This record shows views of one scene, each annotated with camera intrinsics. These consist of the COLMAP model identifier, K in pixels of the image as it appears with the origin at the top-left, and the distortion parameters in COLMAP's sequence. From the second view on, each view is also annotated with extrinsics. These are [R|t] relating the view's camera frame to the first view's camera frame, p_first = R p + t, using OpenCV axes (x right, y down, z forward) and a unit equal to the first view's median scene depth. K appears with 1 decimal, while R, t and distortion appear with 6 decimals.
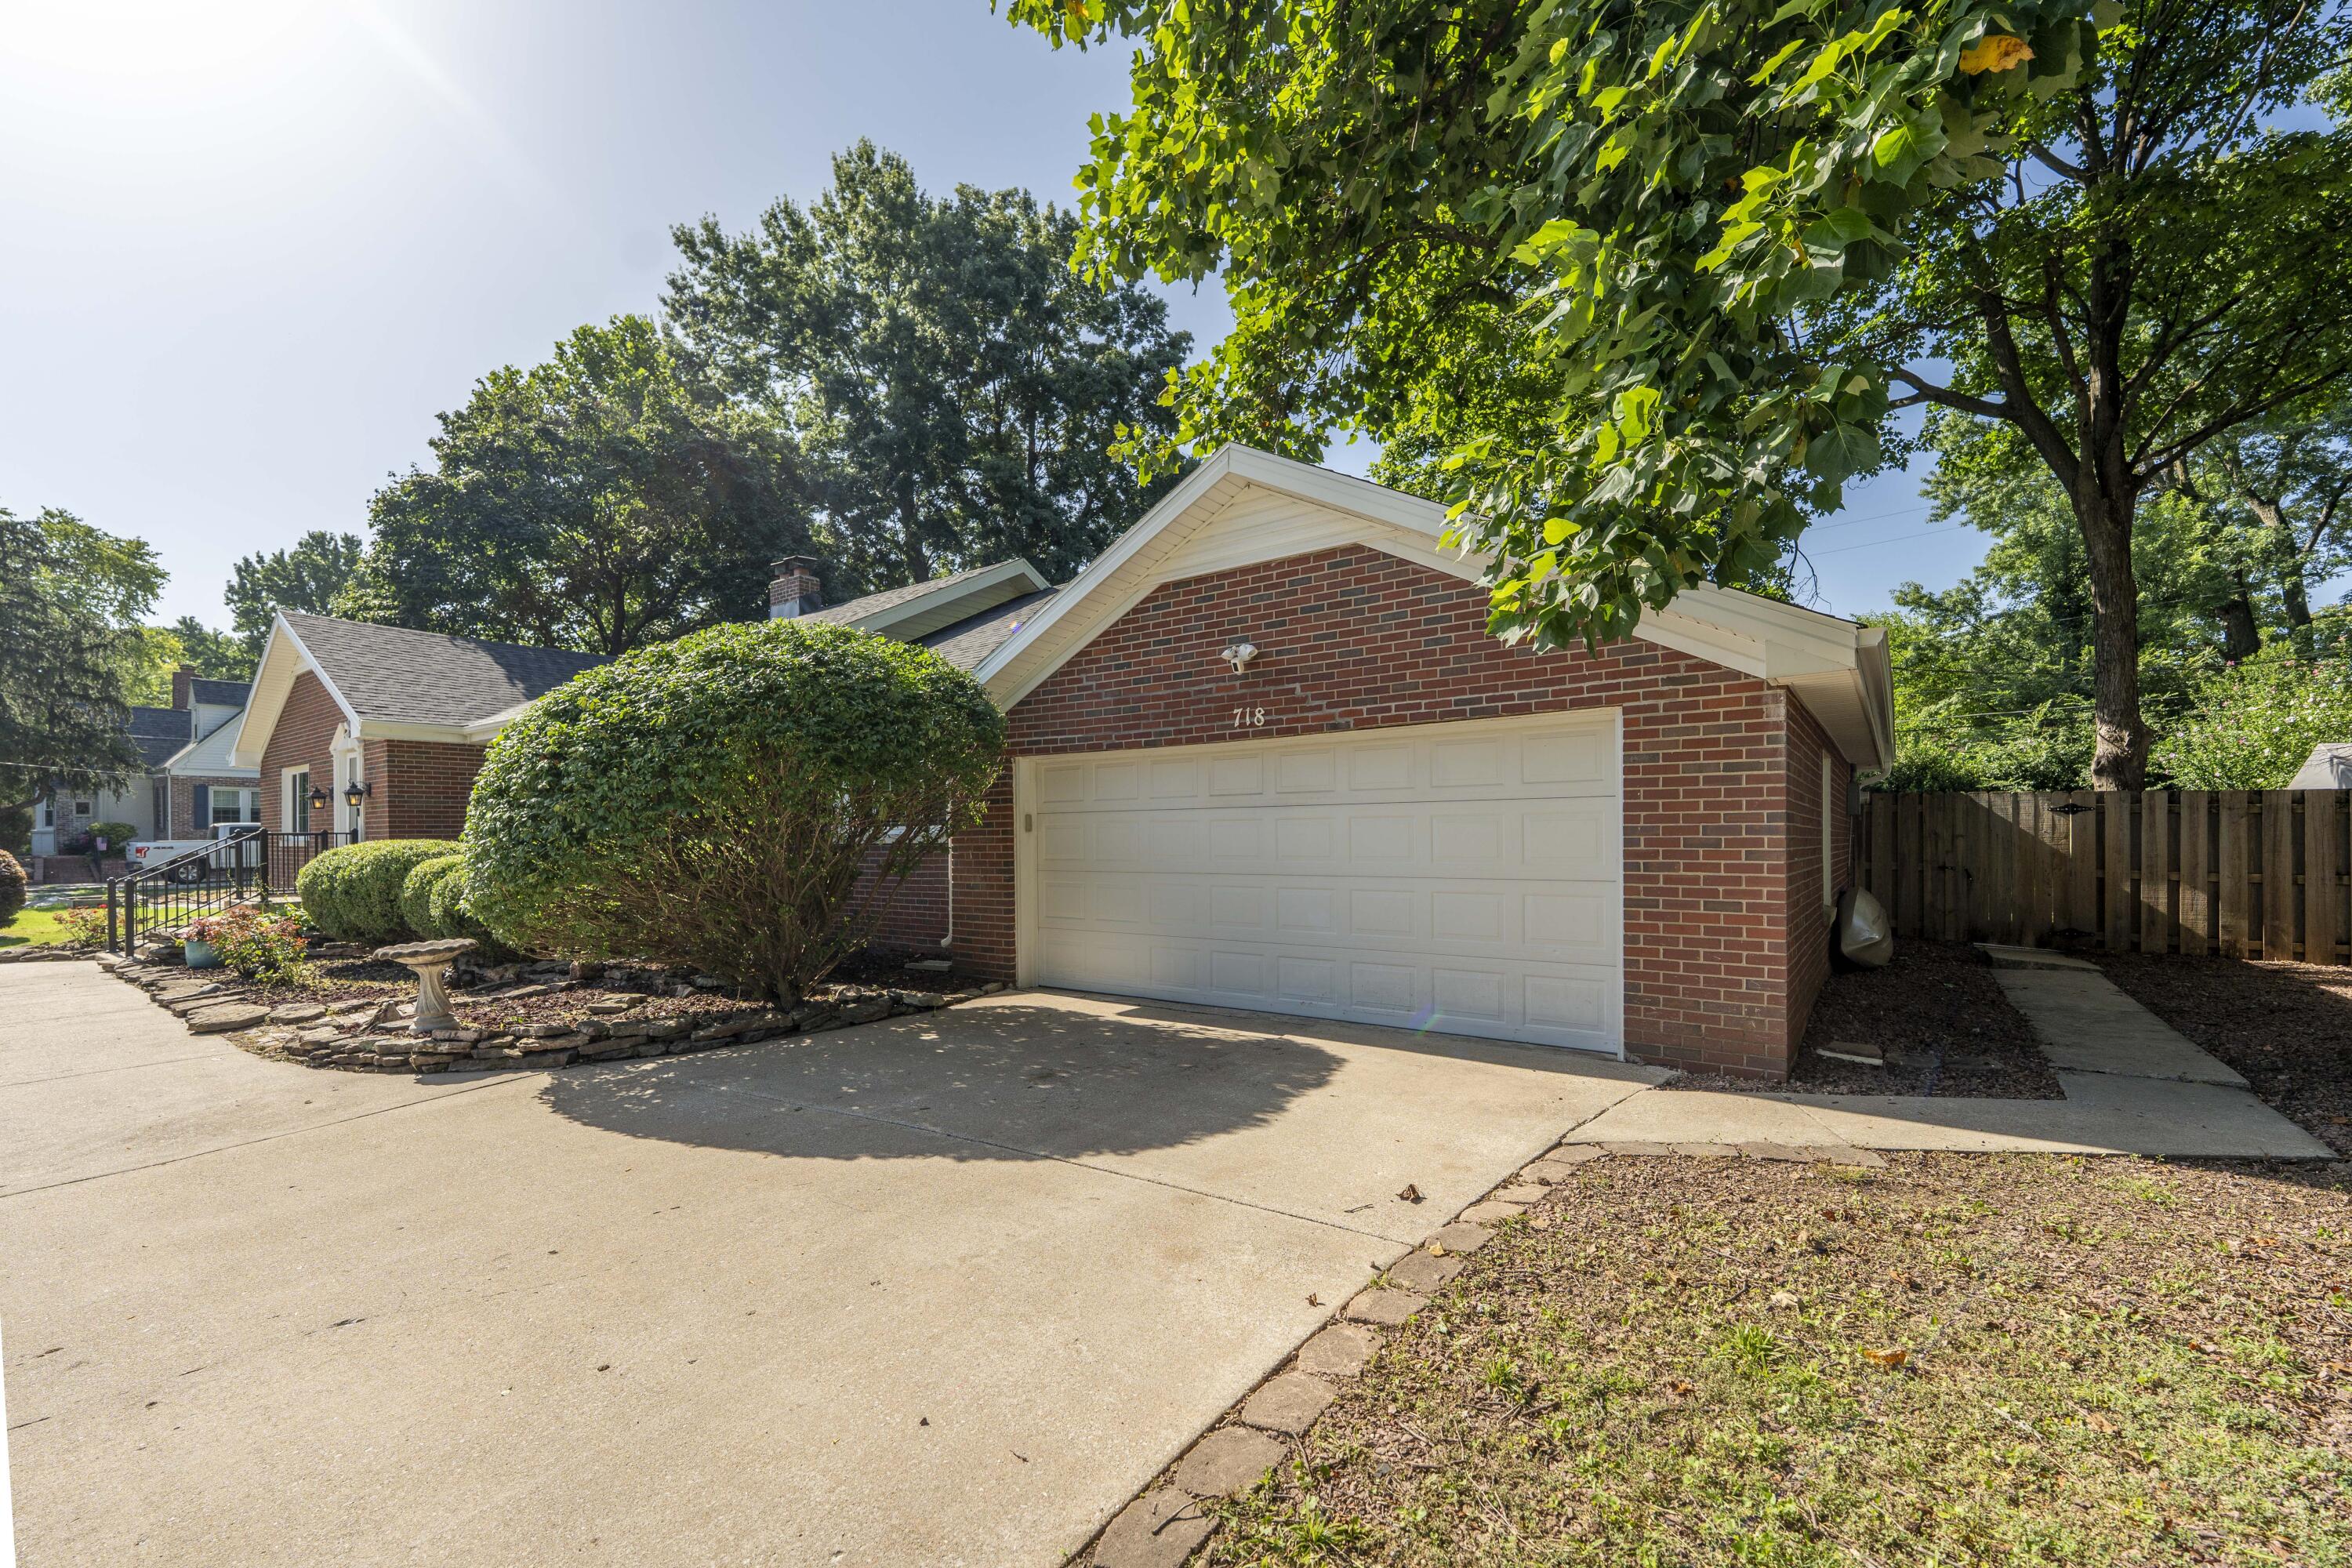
lens RADIAL K [[987.2, 0, 1199.2], [0, 987.2, 829.9], [0, 0, 1]] dist [-0.003164, -0.000431]
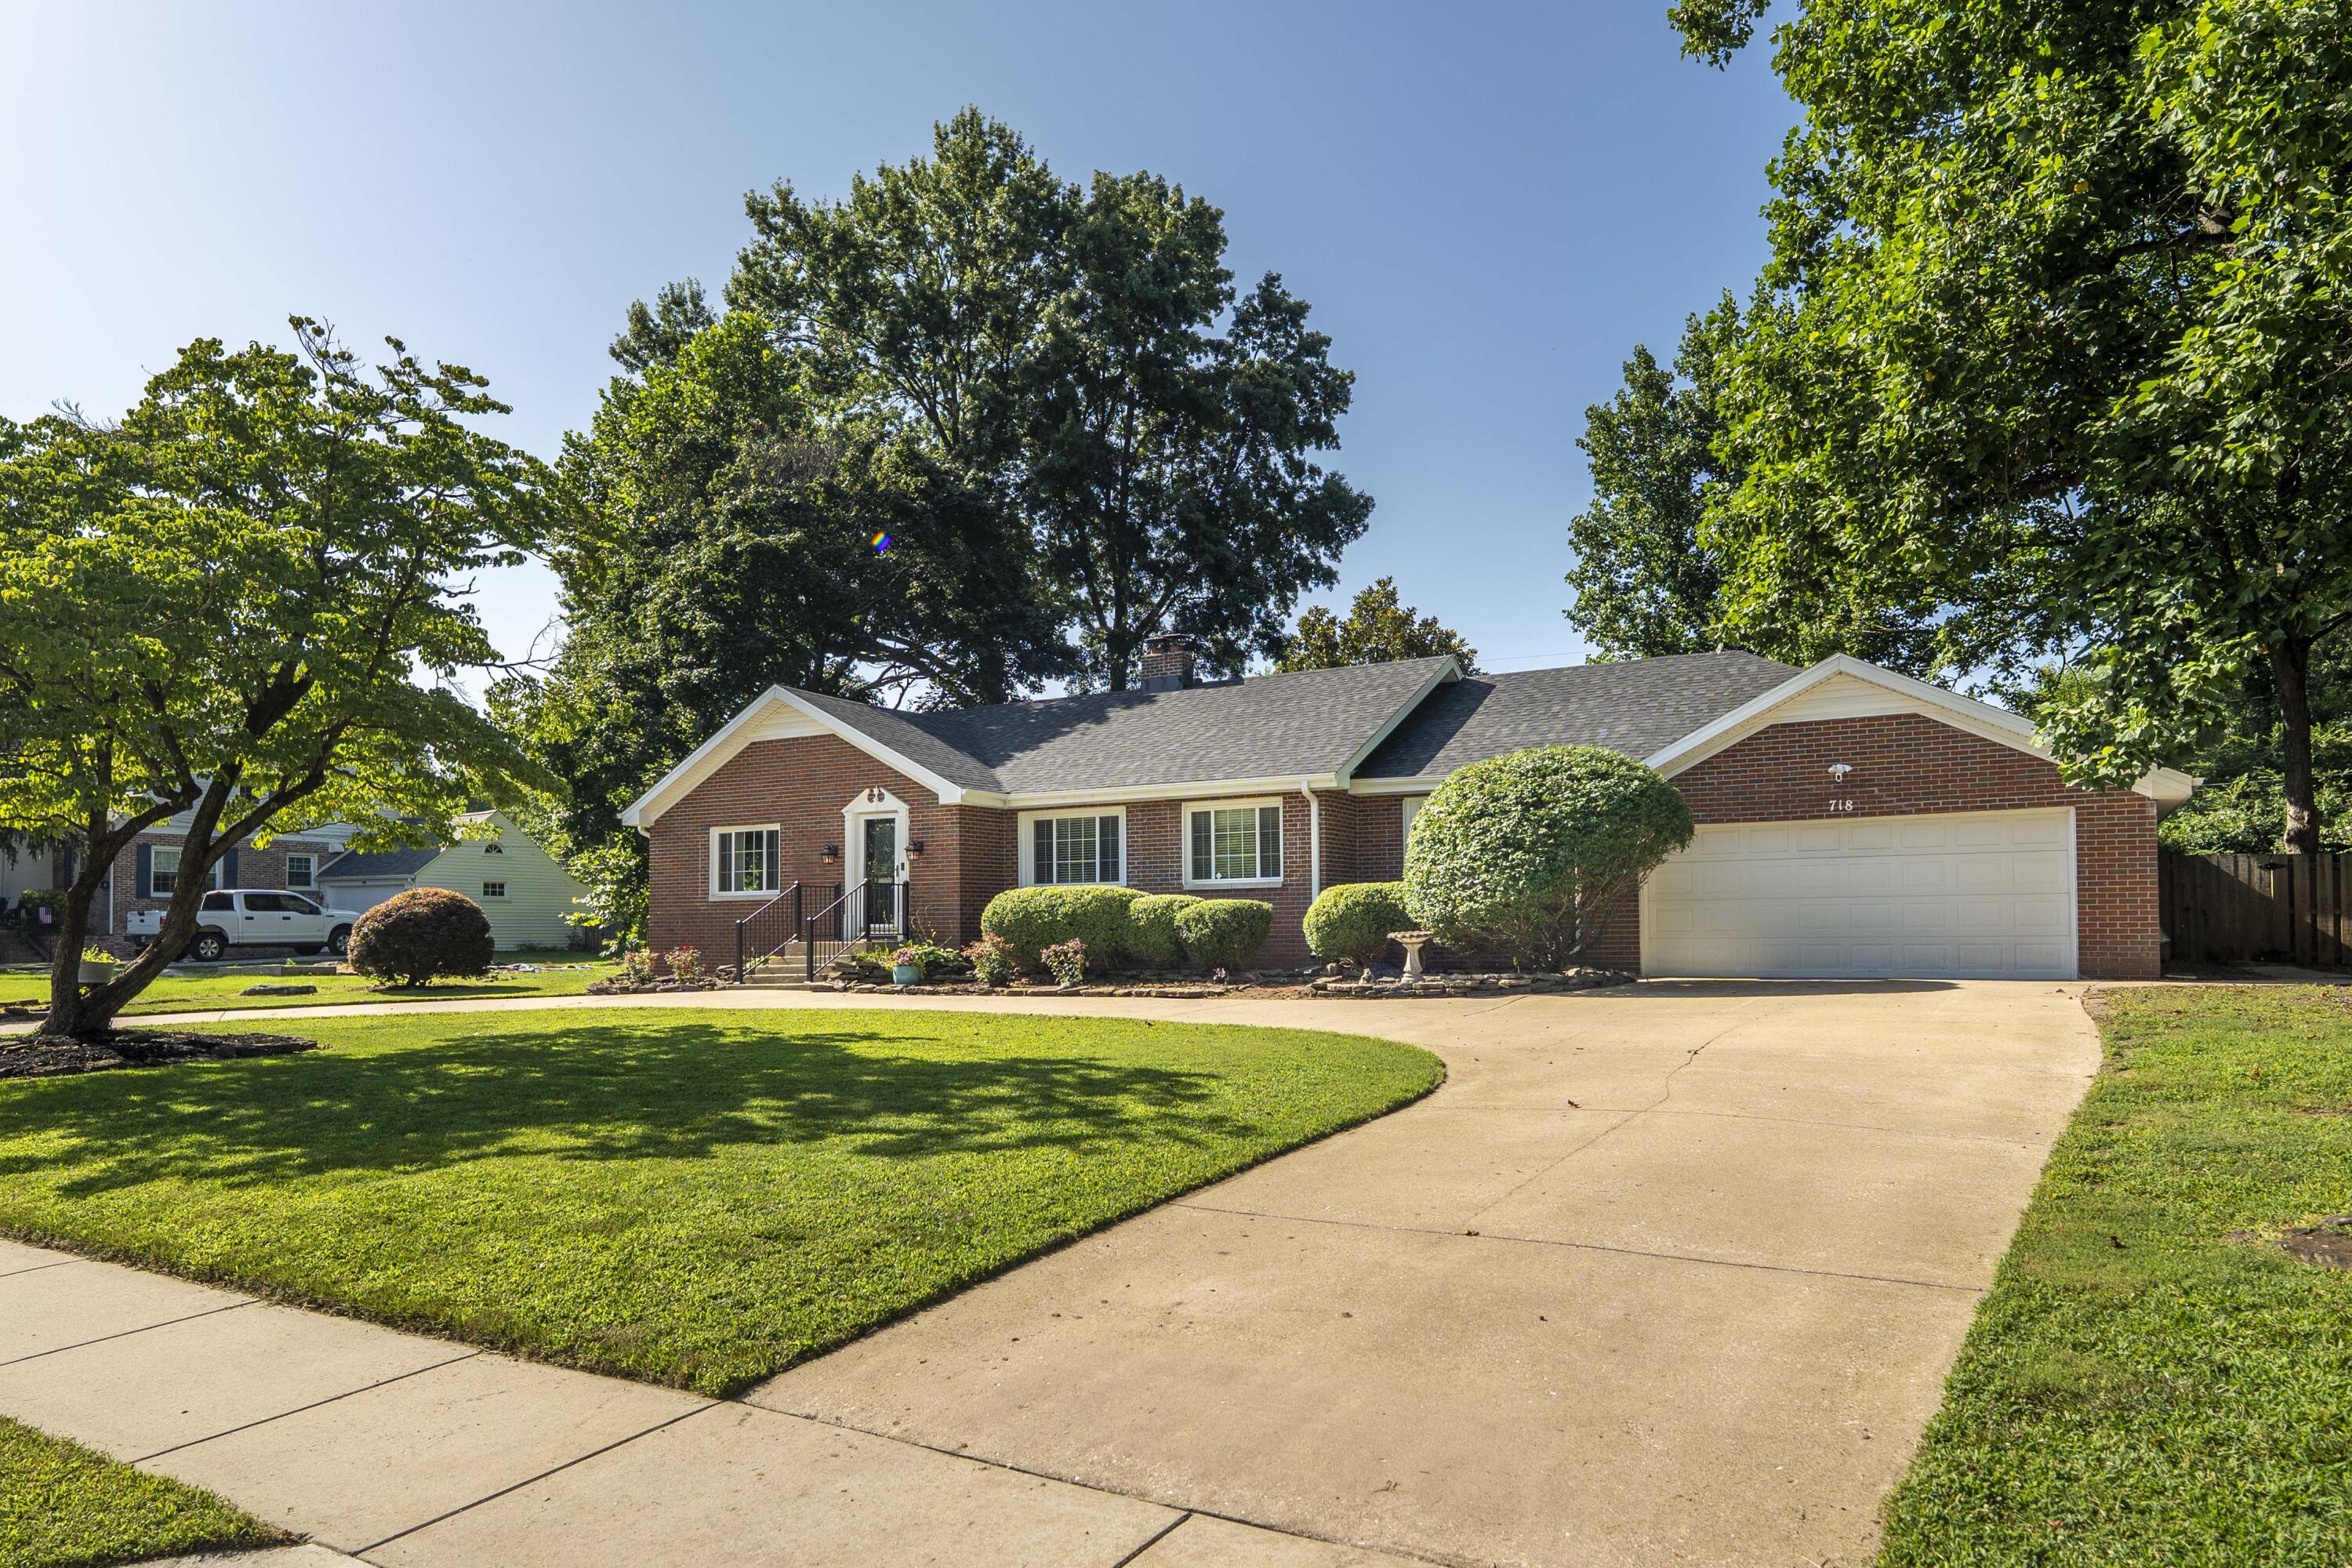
lens RADIAL K [[1502.8, 0, 1191.0], [0, 1502.8, 871.9], [0, 0, 1]] dist [-0.006509, -0.000751]
pose [[0.994418, 0.004288, 0.105421, -0.330174], [-0.000593, 0.999385, -0.035052, 0.023326], [-0.105506, 0.034794, 0.993810, -0.363391]]
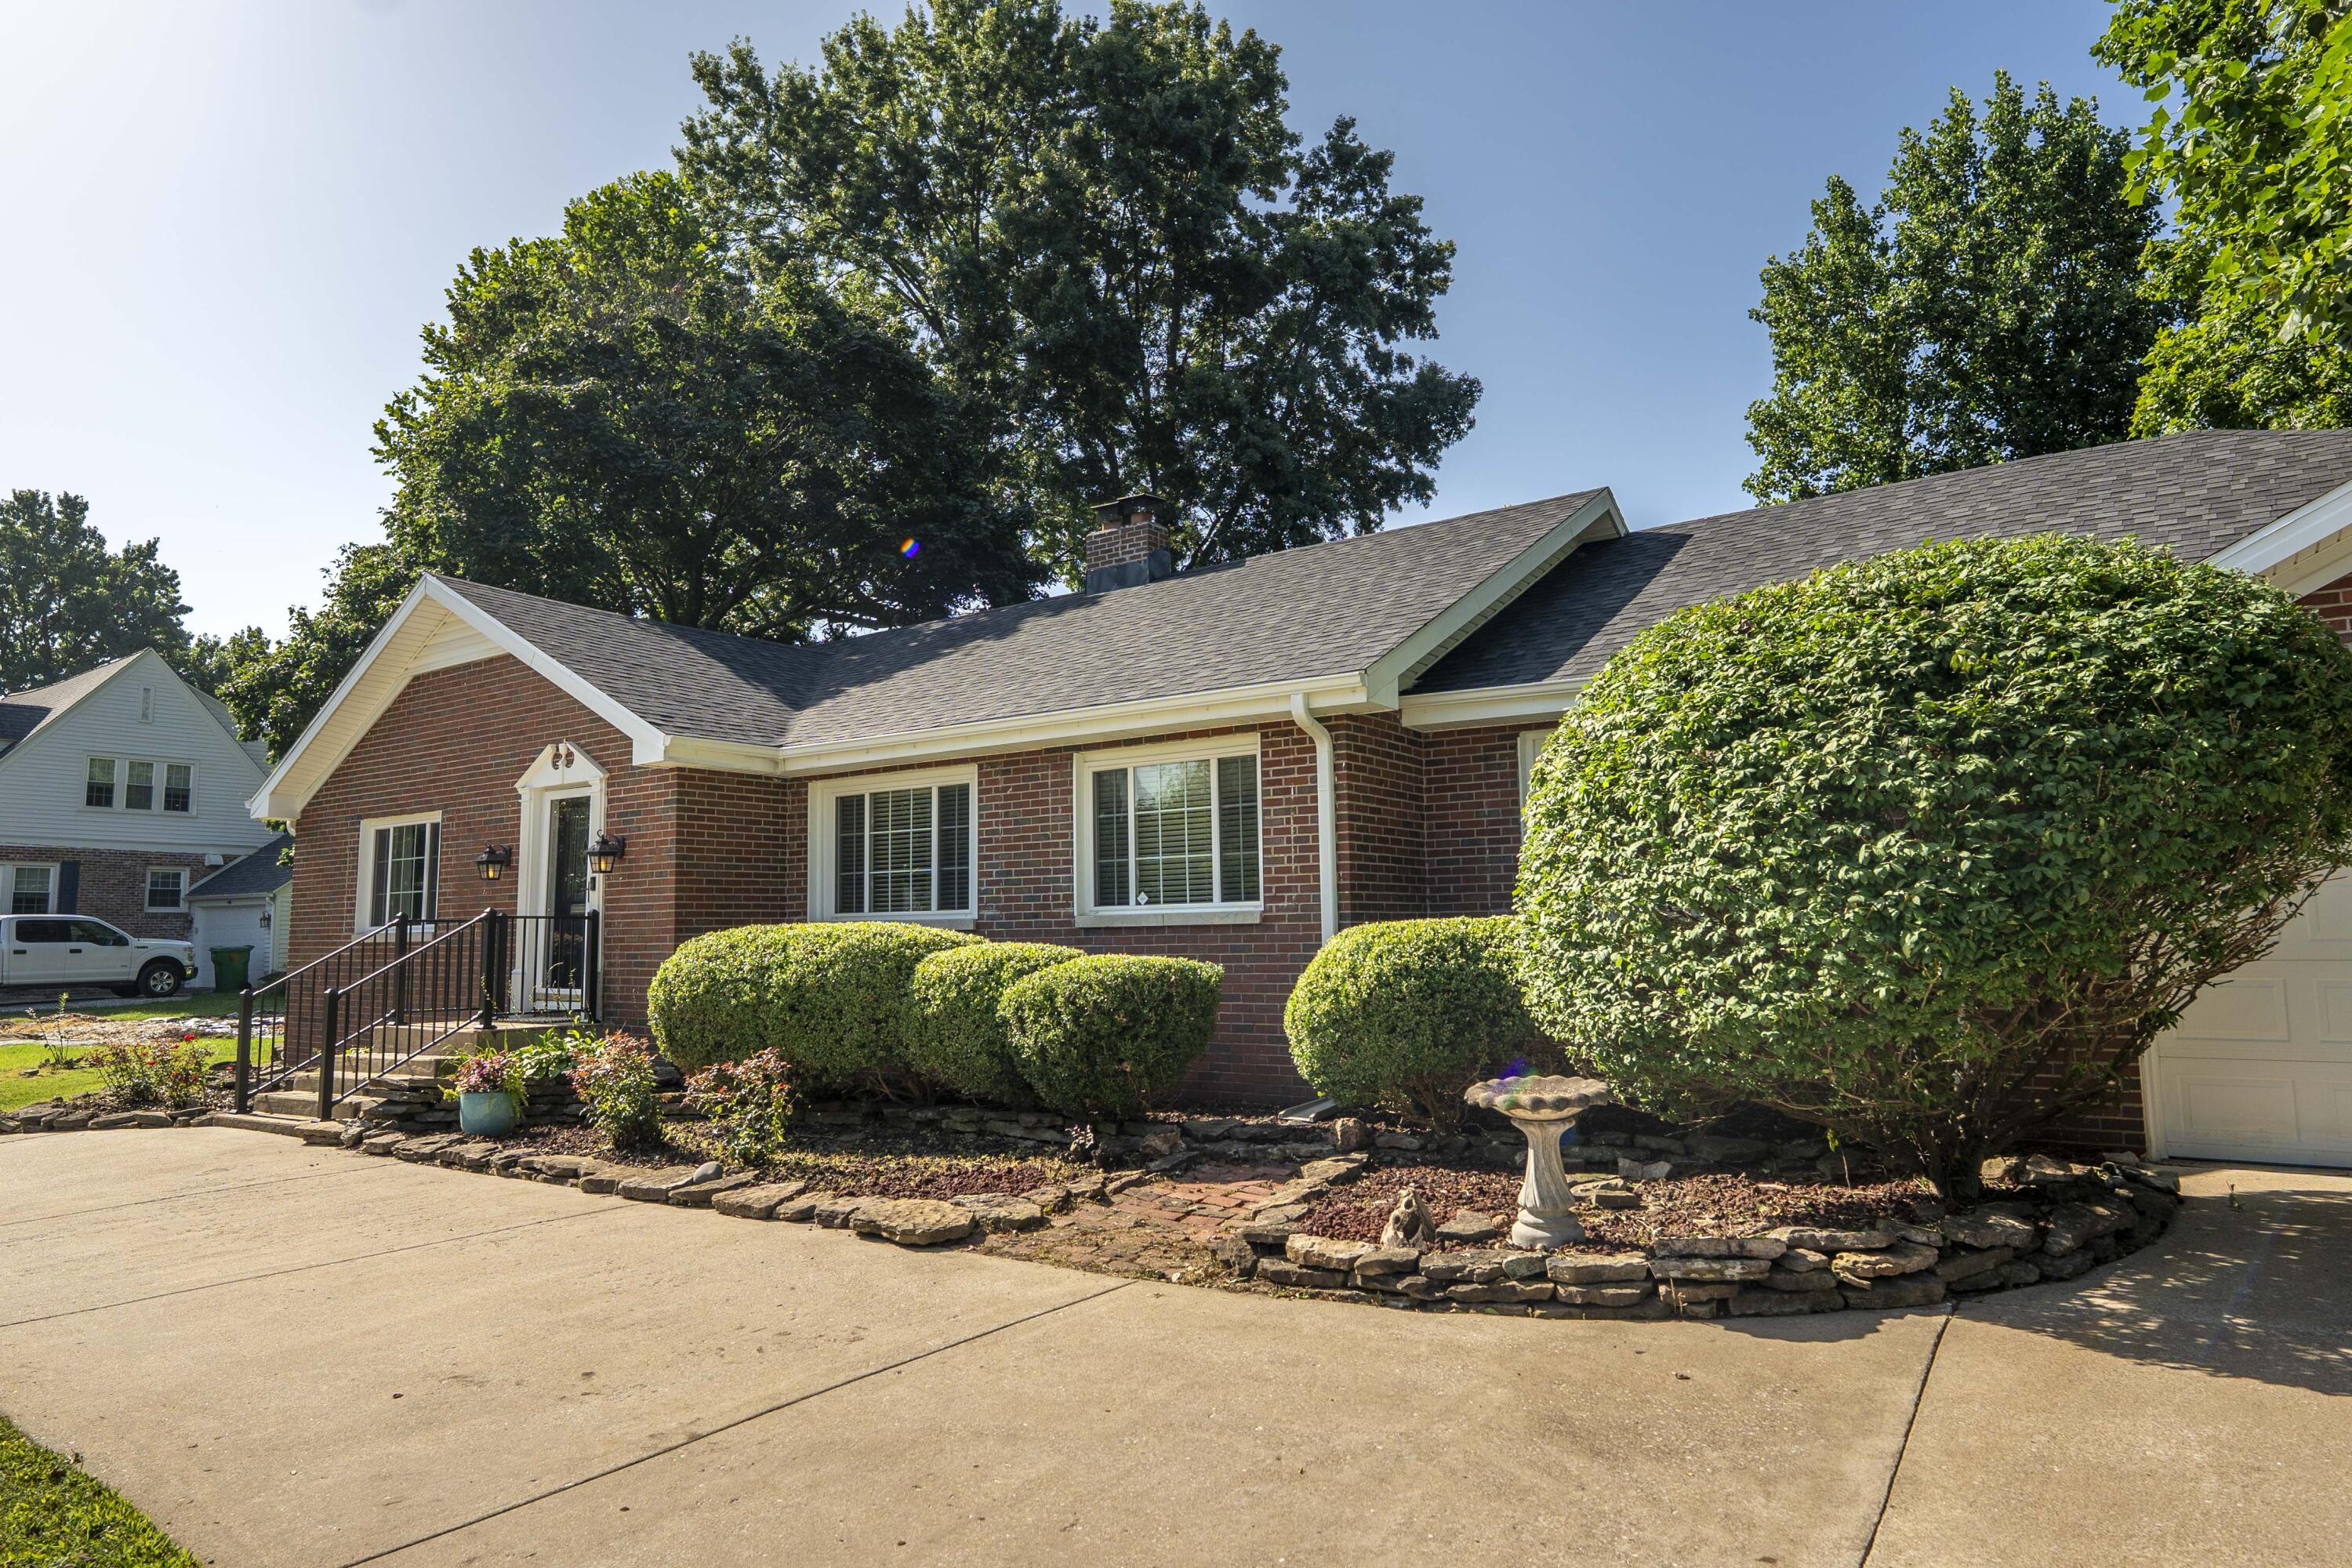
lens RADIAL K [[1455.9, 0, 1177.6], [0, 1455.9, 767.2], [0, 0, 1]] dist [-0.000711, 0.001840]
pose [[0.999982, -0.005322, 0.002792, -0.226533], [0.005594, 0.994049, -0.108788, 0.005315], [-0.002197, 0.108802, 0.994061, 0.031533]]
